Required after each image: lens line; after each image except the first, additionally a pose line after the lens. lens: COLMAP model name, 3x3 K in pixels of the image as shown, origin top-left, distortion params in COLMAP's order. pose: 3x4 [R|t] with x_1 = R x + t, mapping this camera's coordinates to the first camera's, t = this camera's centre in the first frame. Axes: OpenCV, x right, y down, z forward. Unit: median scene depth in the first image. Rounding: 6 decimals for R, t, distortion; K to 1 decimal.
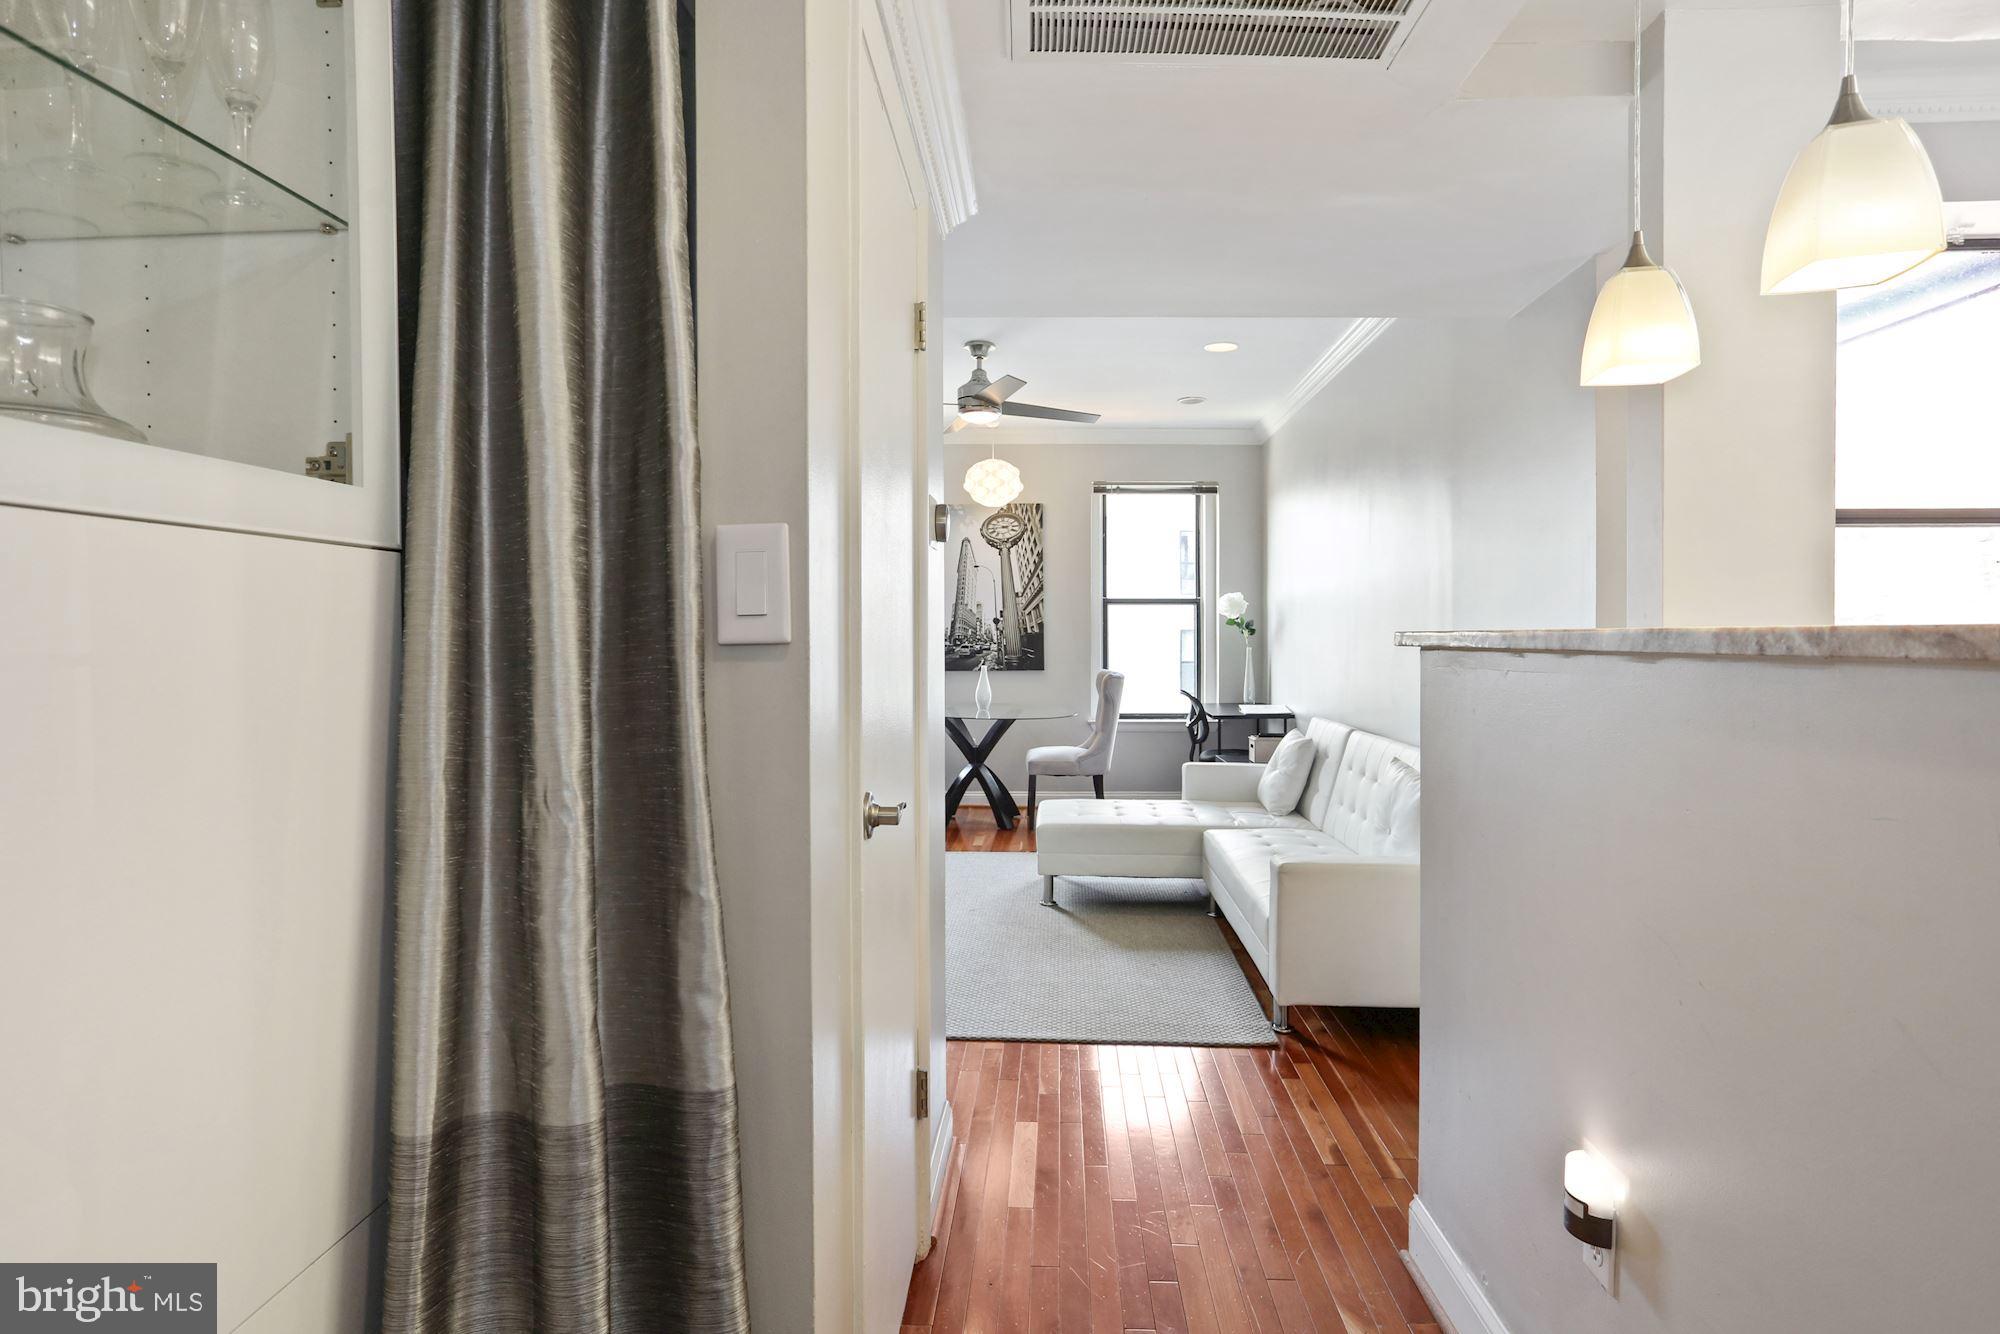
lens RADIAL K [[1045.5, 0, 1006.3], [0, 1045.5, 646.1], [0, 0, 1]] dist [-0.030809, 0.011686]
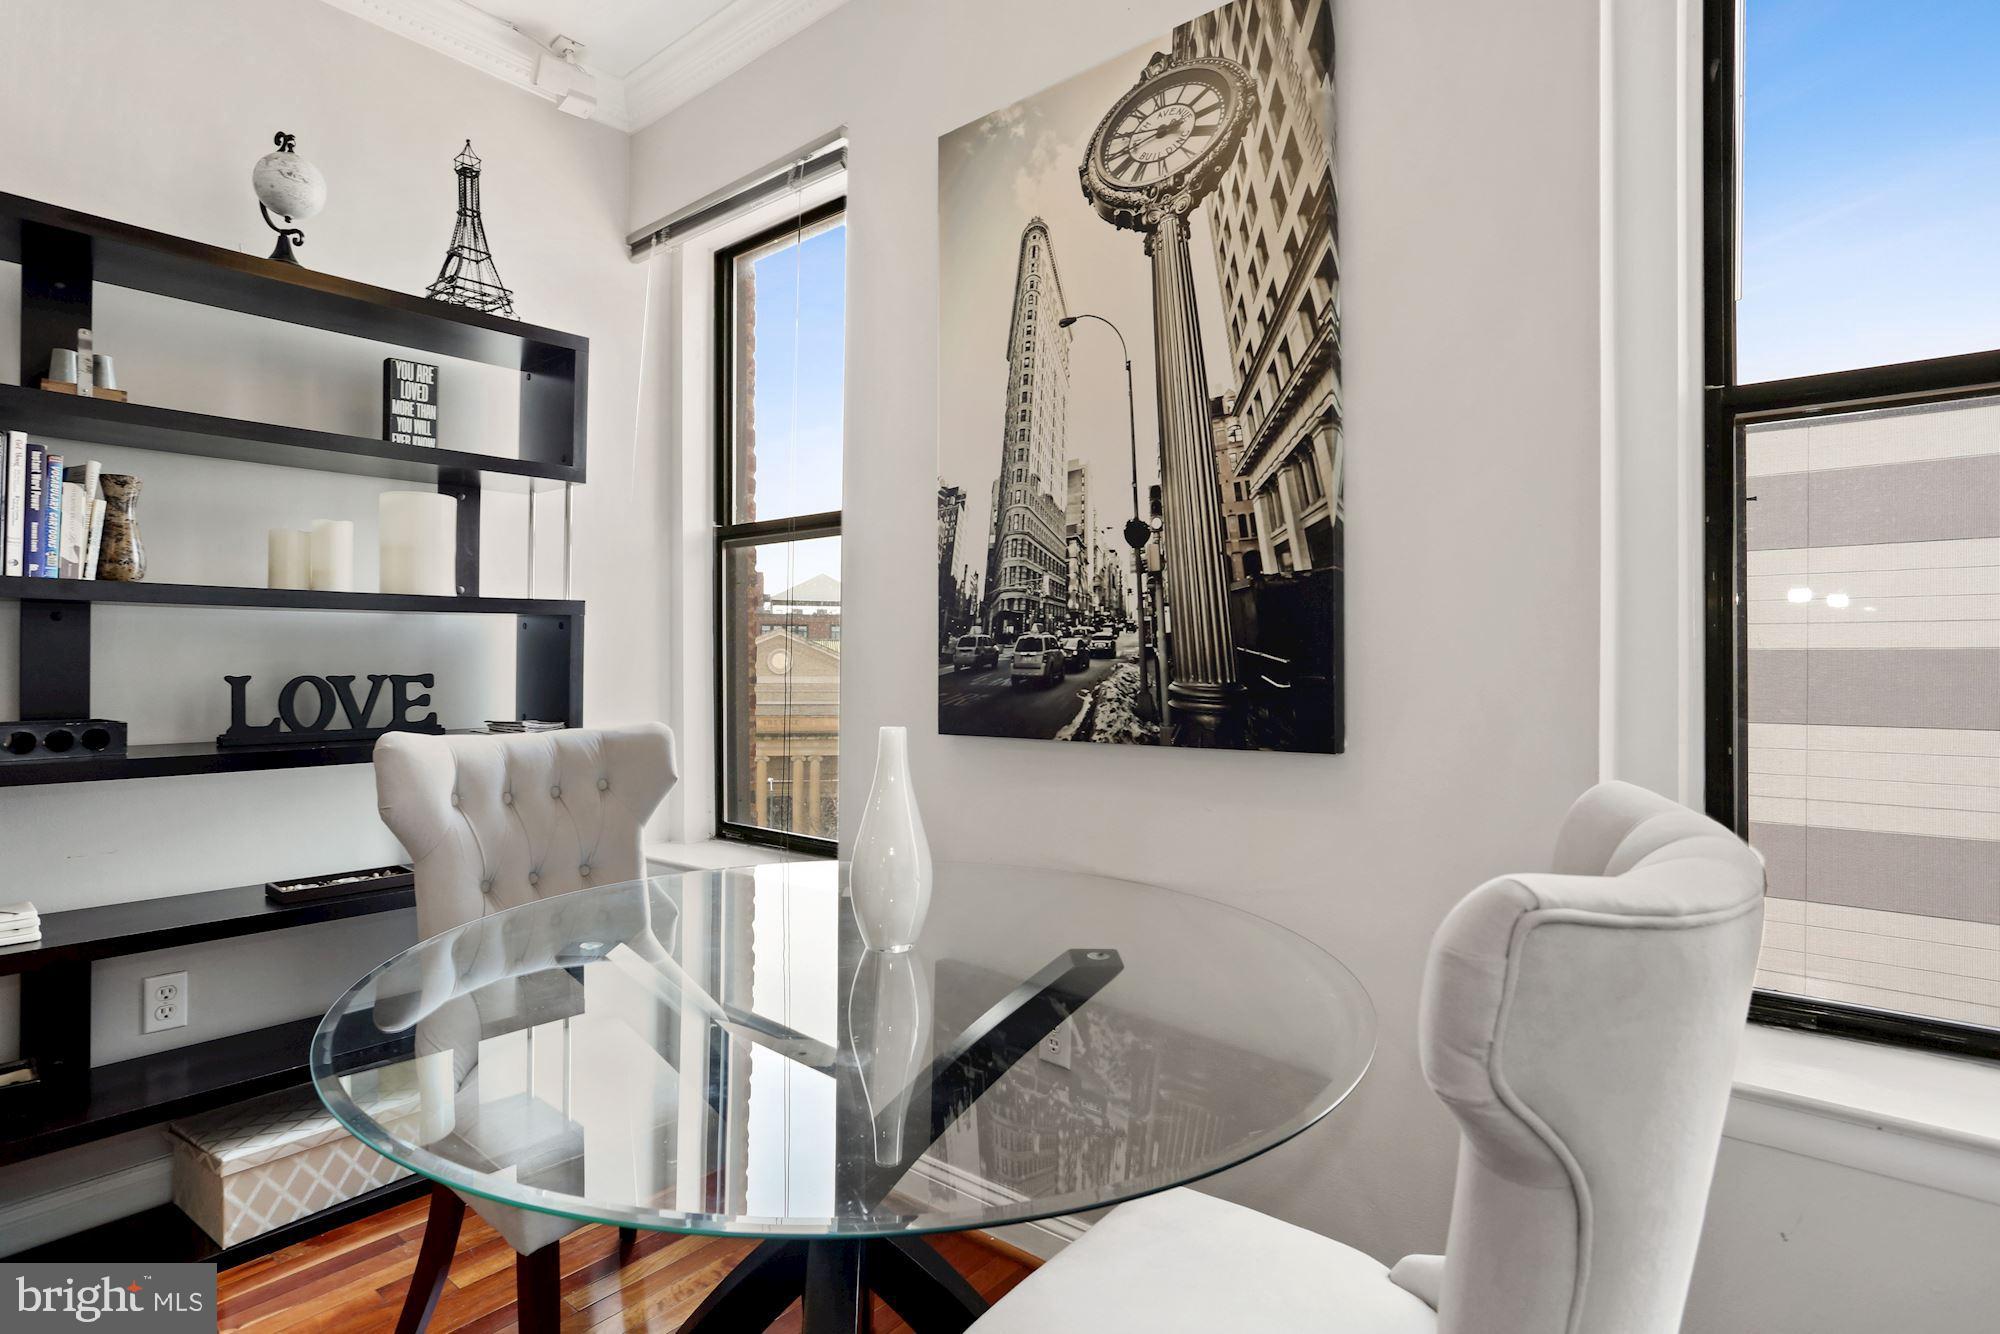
lens RADIAL K [[1015.2, 0, 981.8], [0, 1015.2, 652.8], [0, 0, 1]] dist [-0.052070, 0.022533]
pose [[0.789827, -0.001625, -0.613327, 0.110596], [-0.008945, 0.999860, -0.014168, 0.007019], [0.613264, 0.016676, 0.789702, 0.861833]]
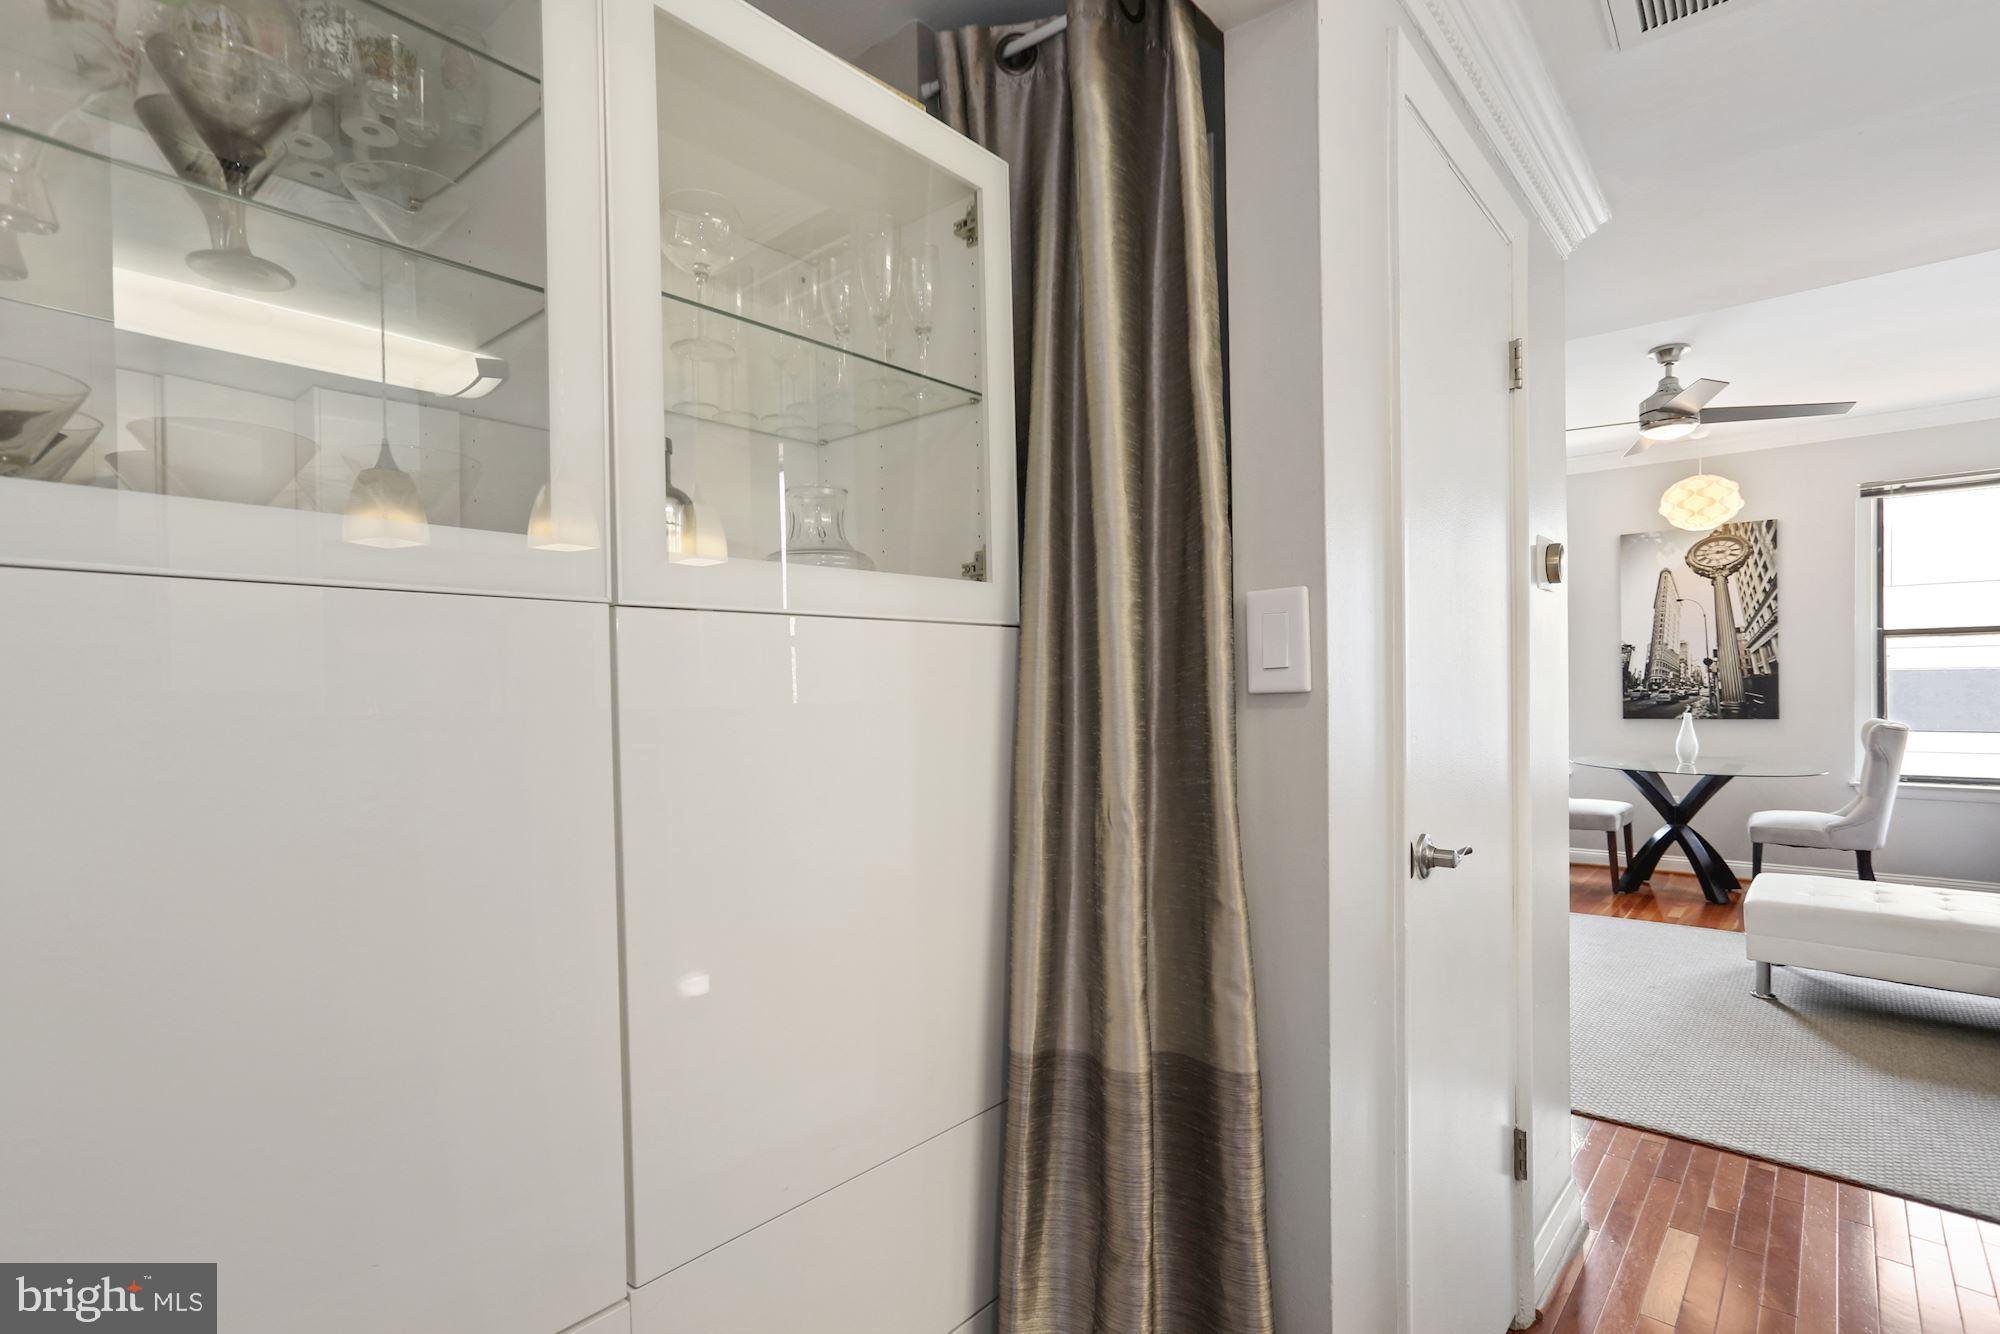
lens RADIAL K [[993.3, 0, 973.5], [0, 993.3, 697.7], [0, 0, 1]] dist [-0.042295, 0.023813]
pose [[0.778206, -0.001821, -0.628007, 0.026841], [0.005306, 0.999979, 0.003675, -0.000450], [0.627987, -0.006192, 0.778199, -0.008352]]
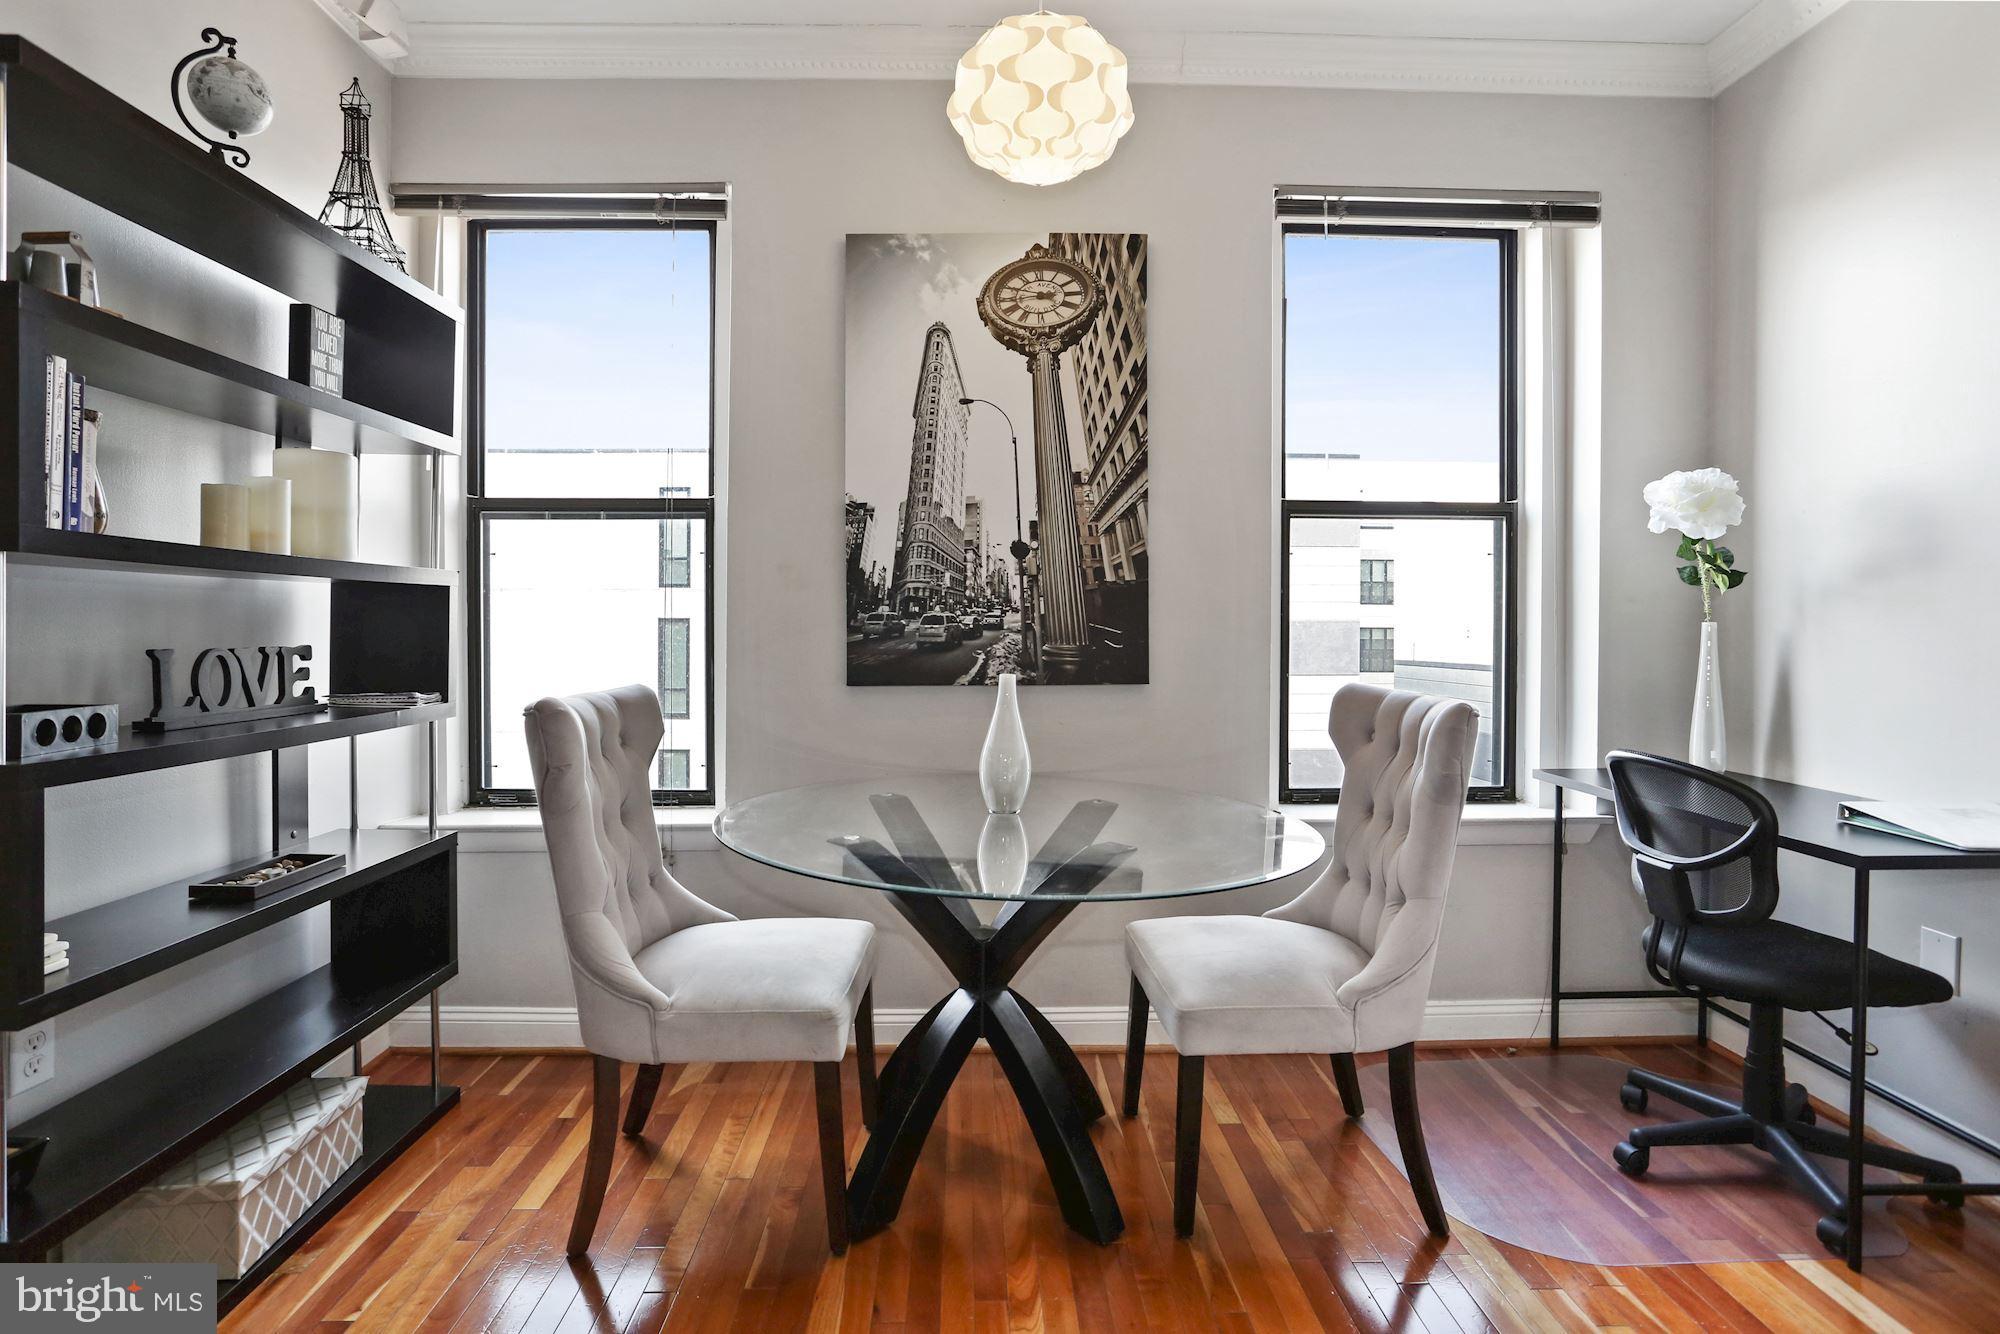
lens RADIAL K [[1015.2, 0, 979.1], [0, 1015.2, 634.0], [0, 0, 1]] dist [-0.052070, 0.022533]
pose [[0.998286, 0.004215, 0.058373, -0.048056], [-0.003854, 0.999973, -0.006300, 0.008538], [-0.058398, 0.006064, 0.998275, 0.696323]]
